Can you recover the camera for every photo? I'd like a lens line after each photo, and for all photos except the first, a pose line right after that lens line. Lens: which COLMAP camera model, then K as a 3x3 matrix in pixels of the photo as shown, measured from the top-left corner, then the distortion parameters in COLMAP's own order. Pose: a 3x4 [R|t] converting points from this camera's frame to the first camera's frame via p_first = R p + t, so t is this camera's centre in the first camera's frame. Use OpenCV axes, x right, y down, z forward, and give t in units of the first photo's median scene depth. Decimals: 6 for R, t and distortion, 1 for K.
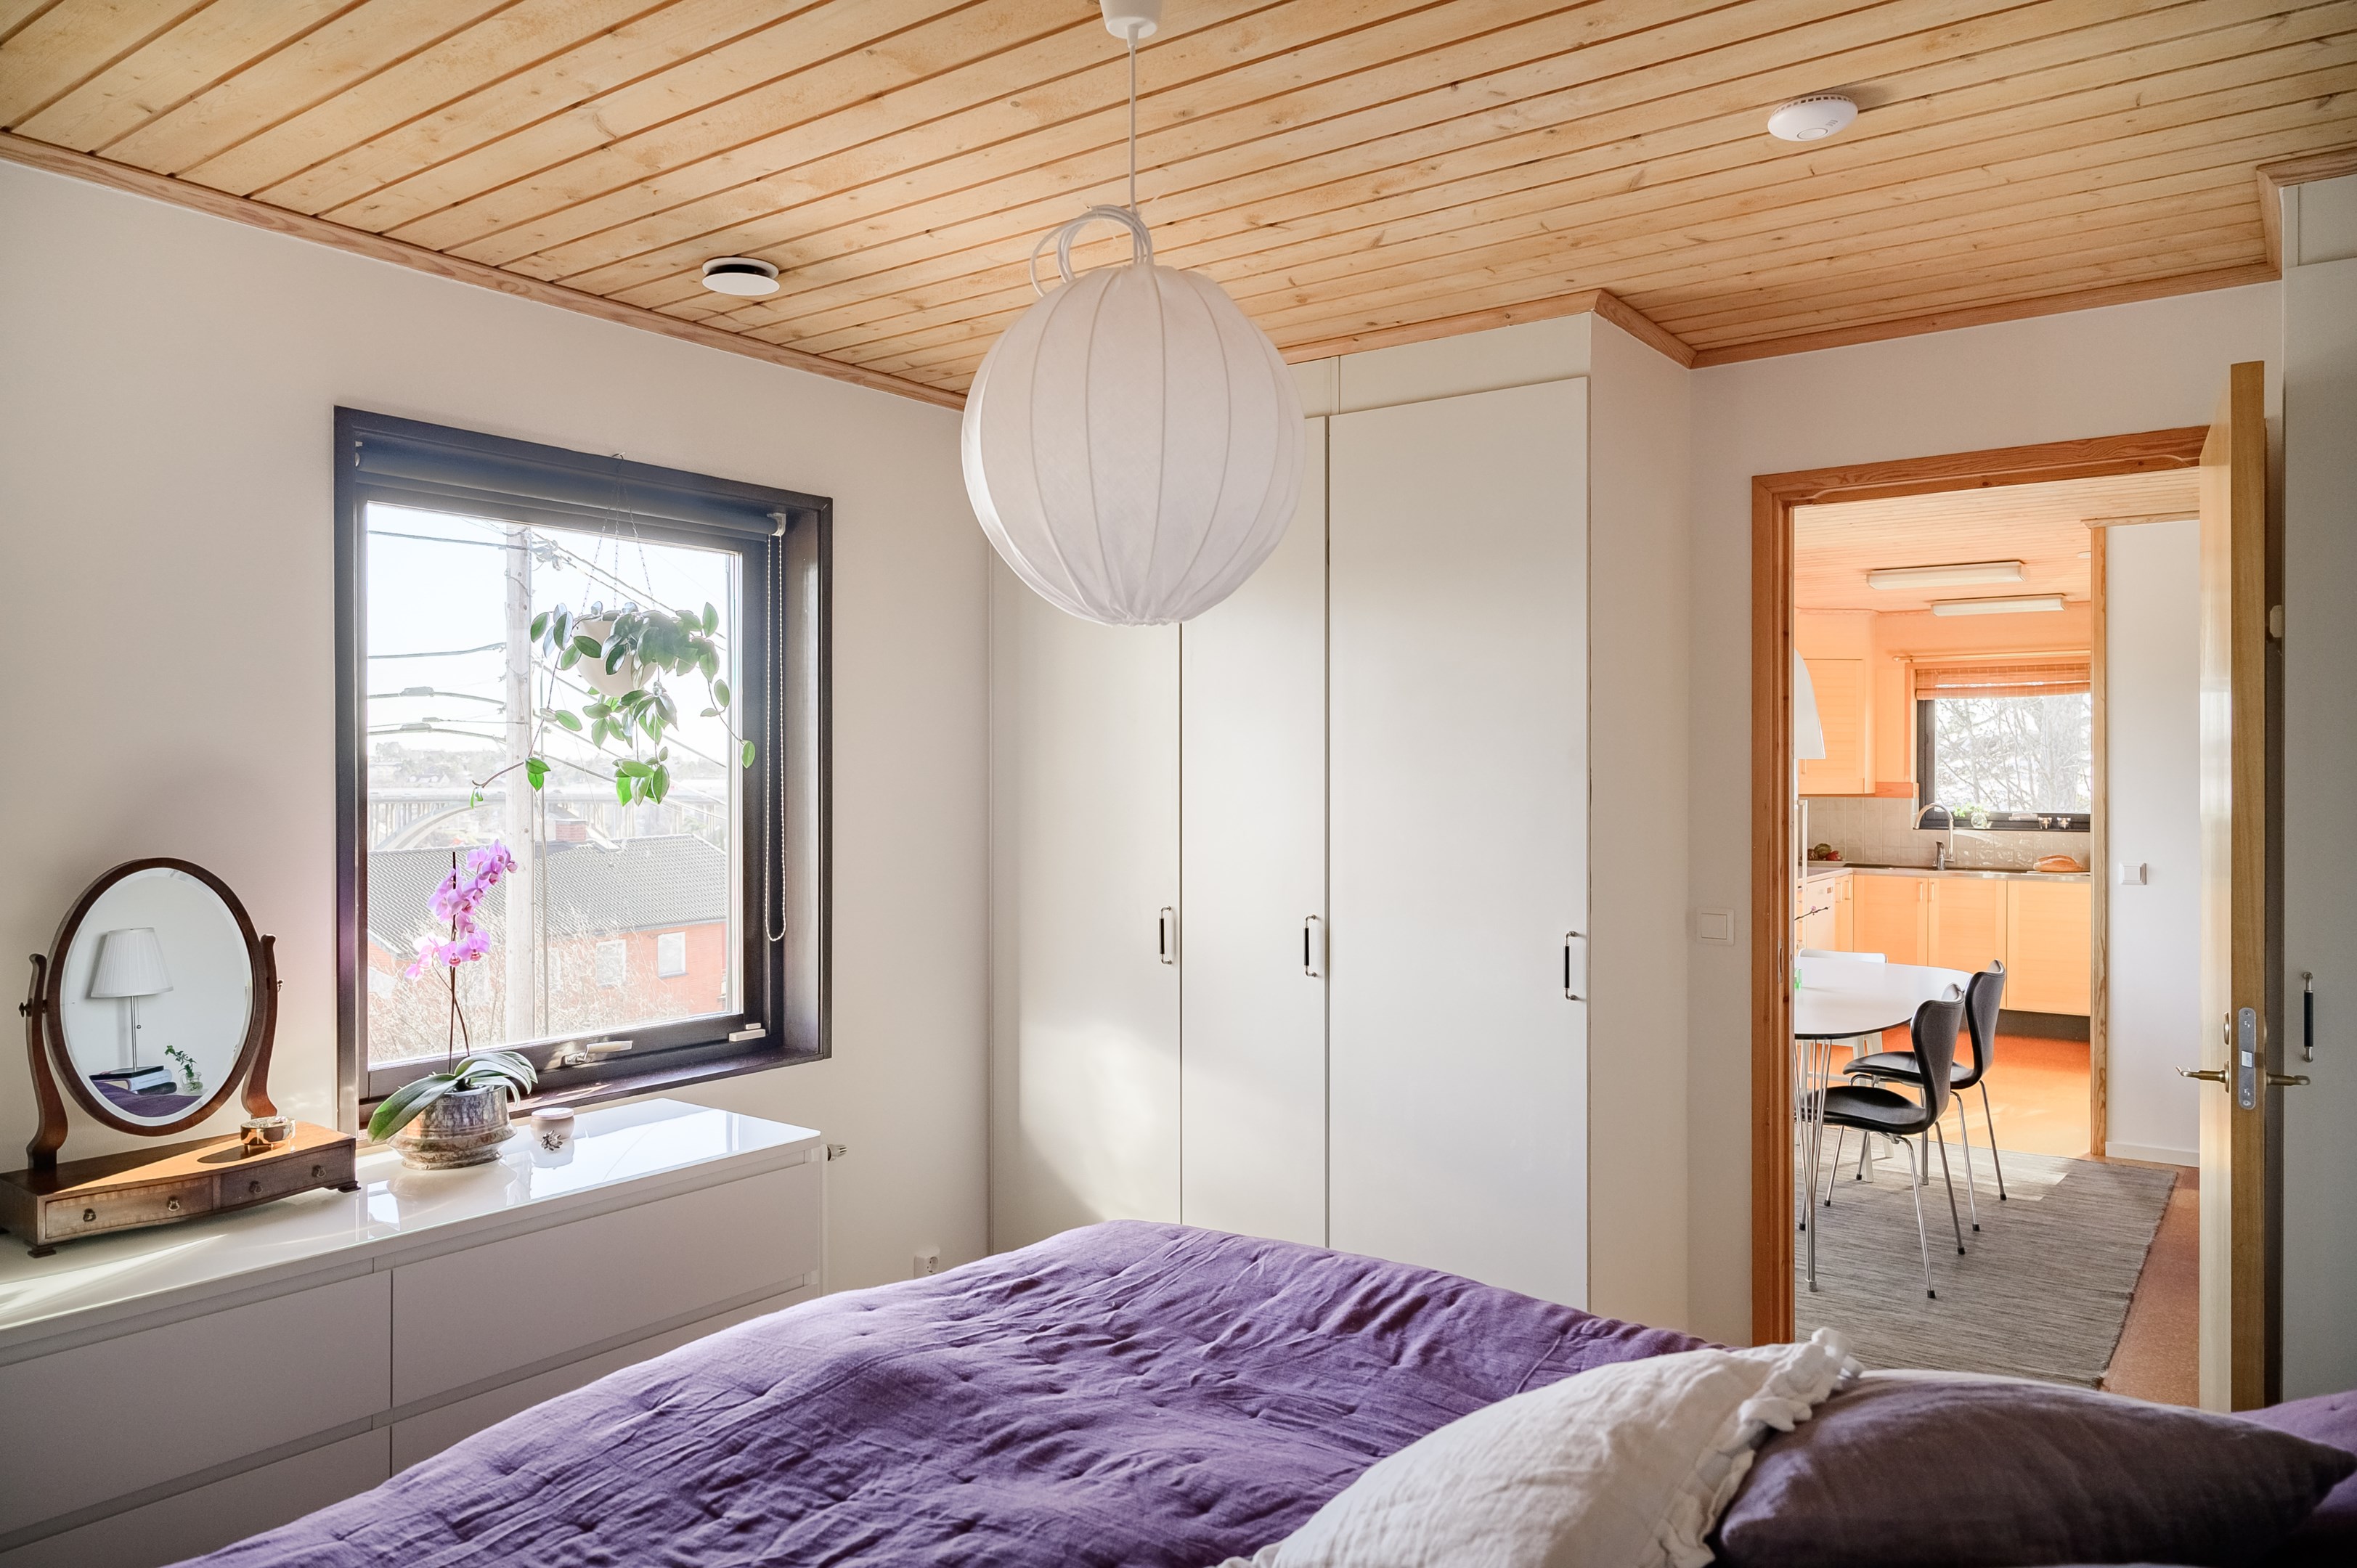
lens RADIAL K [[1592.9, 0, 1177.9], [0, 1592.9, 778.0], [0, 0, 1]] dist [-0.006058, -0.000715]
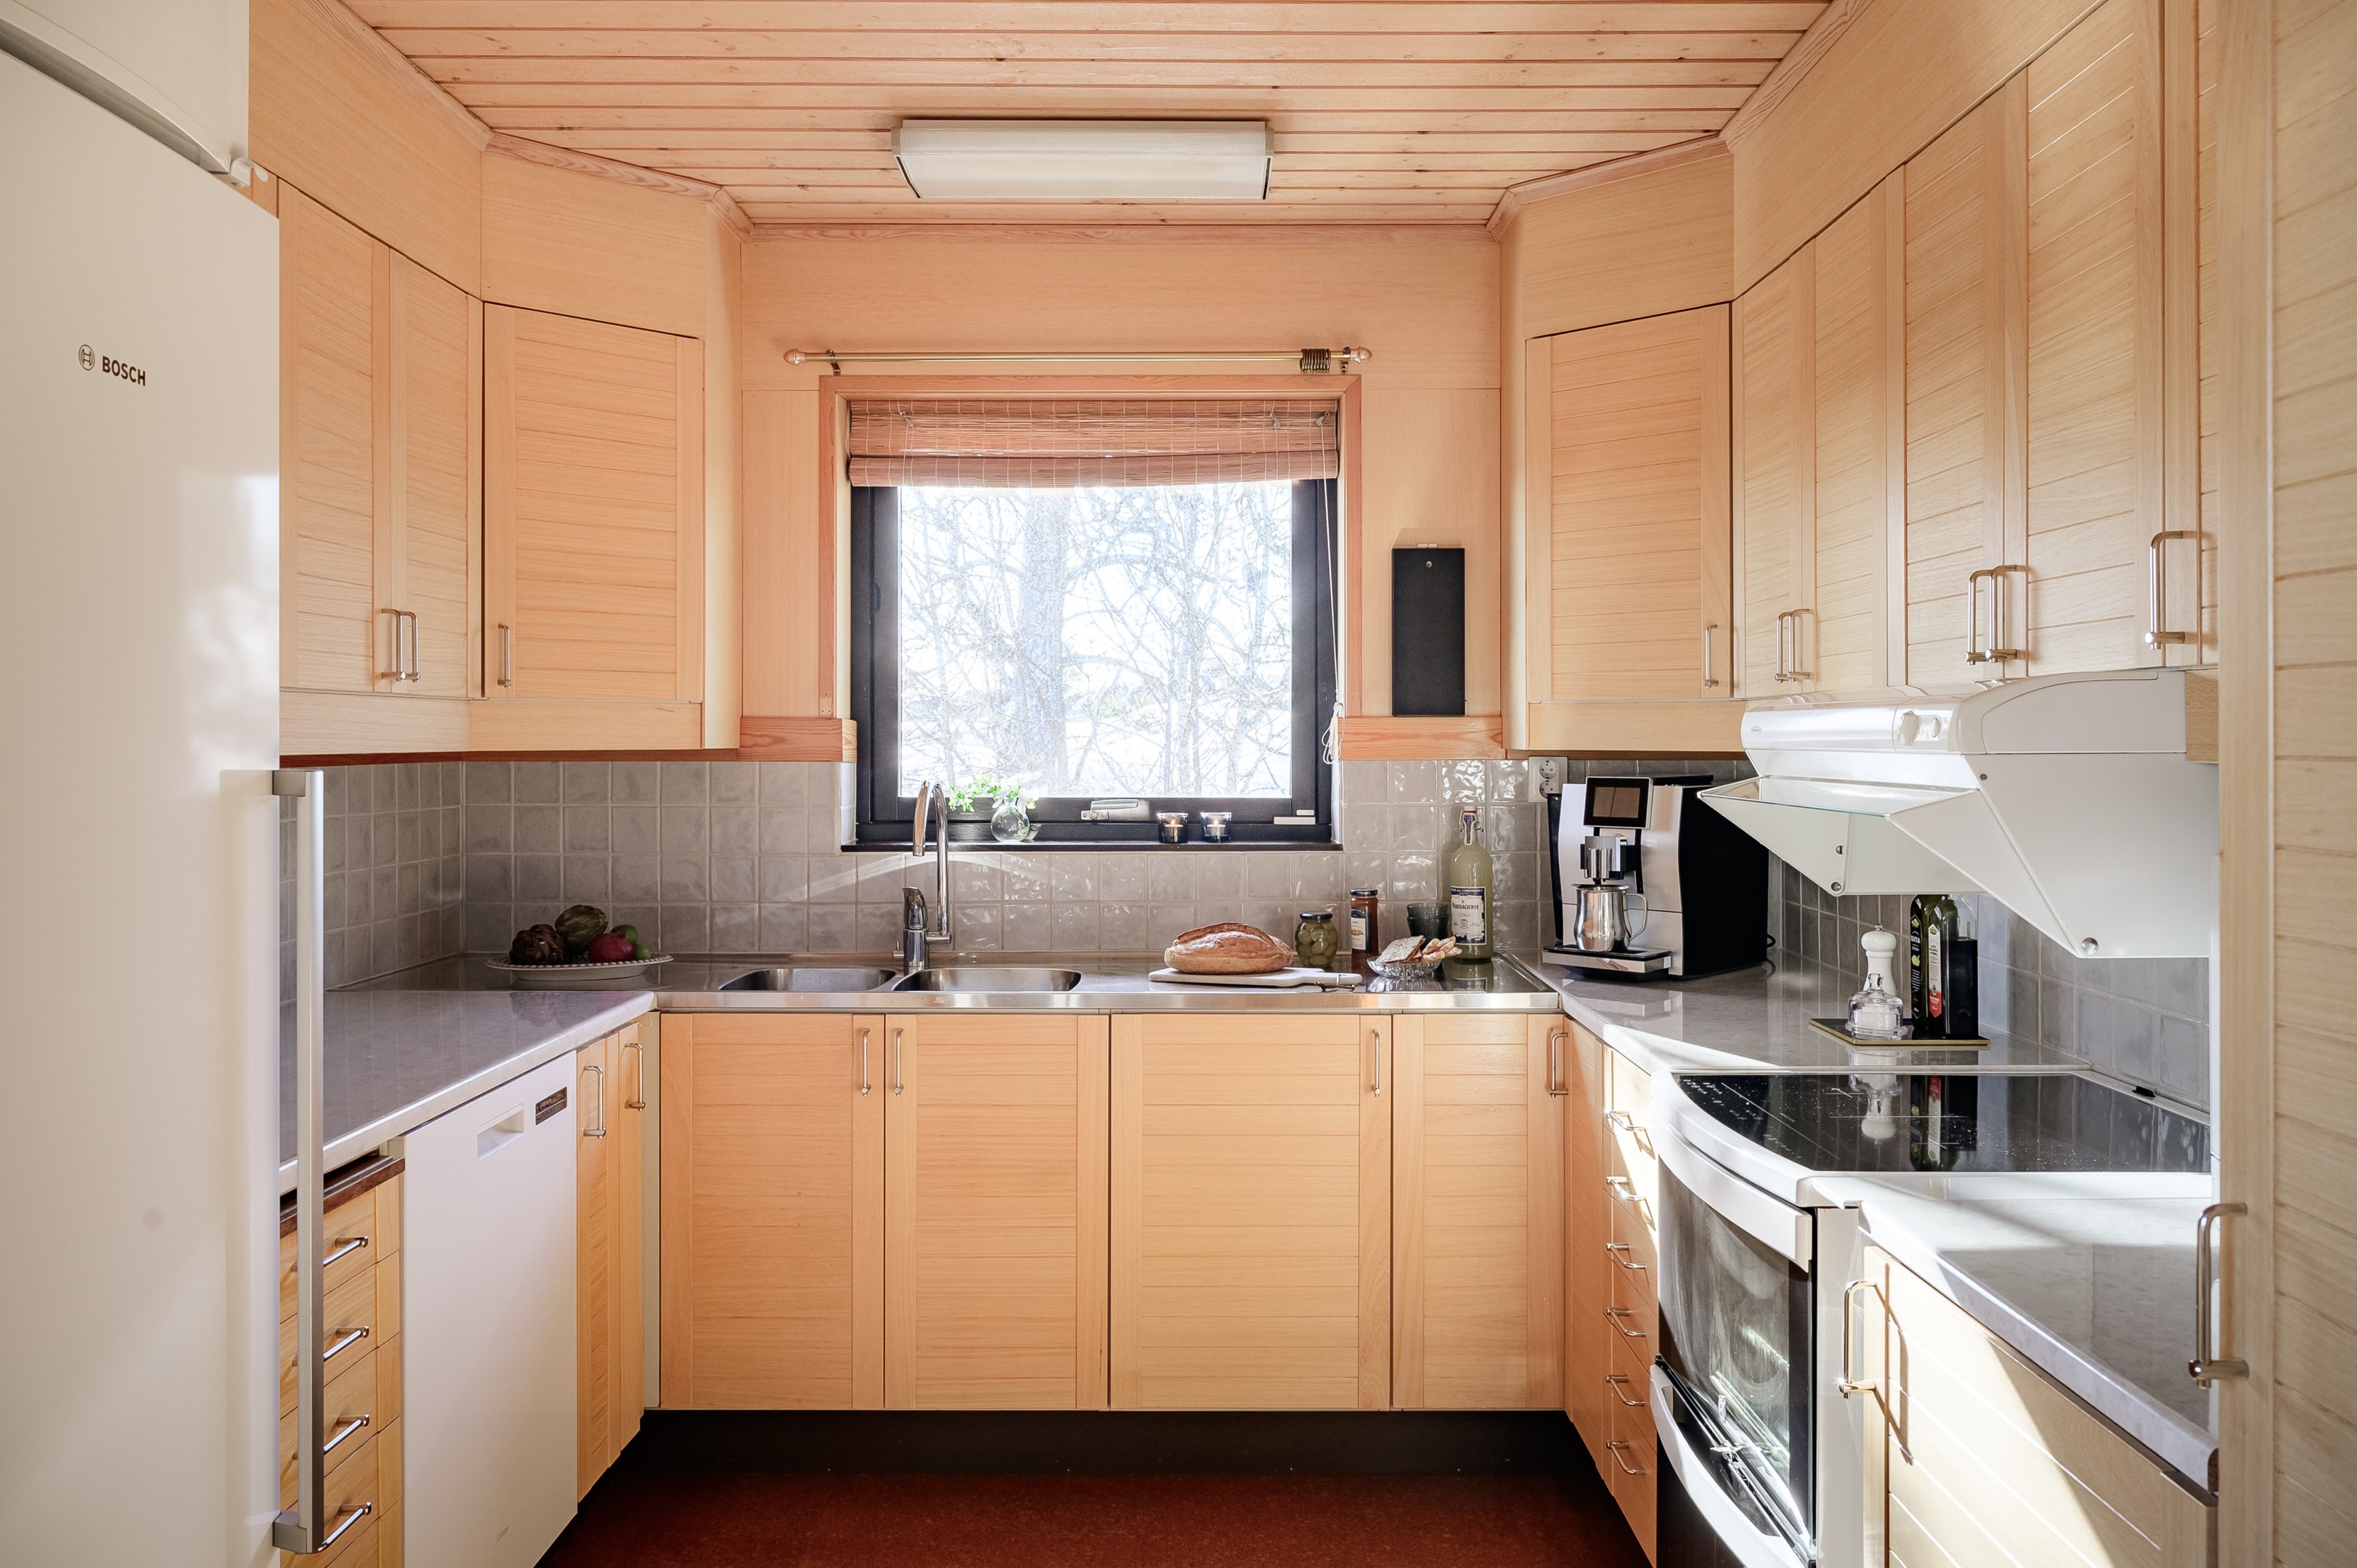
lens RADIAL K [[1818.1, 0, 1182.2], [0, 1818.1, 778.3], [0, 0, 1]] dist [-0.003497, -0.000177]
pose [[0.818518, -0.003229, 0.574472, 0.294896], [0.003015, 0.999995, 0.001325, 0.016136], [-0.574473, 0.000647, 0.818523, 0.632411]]
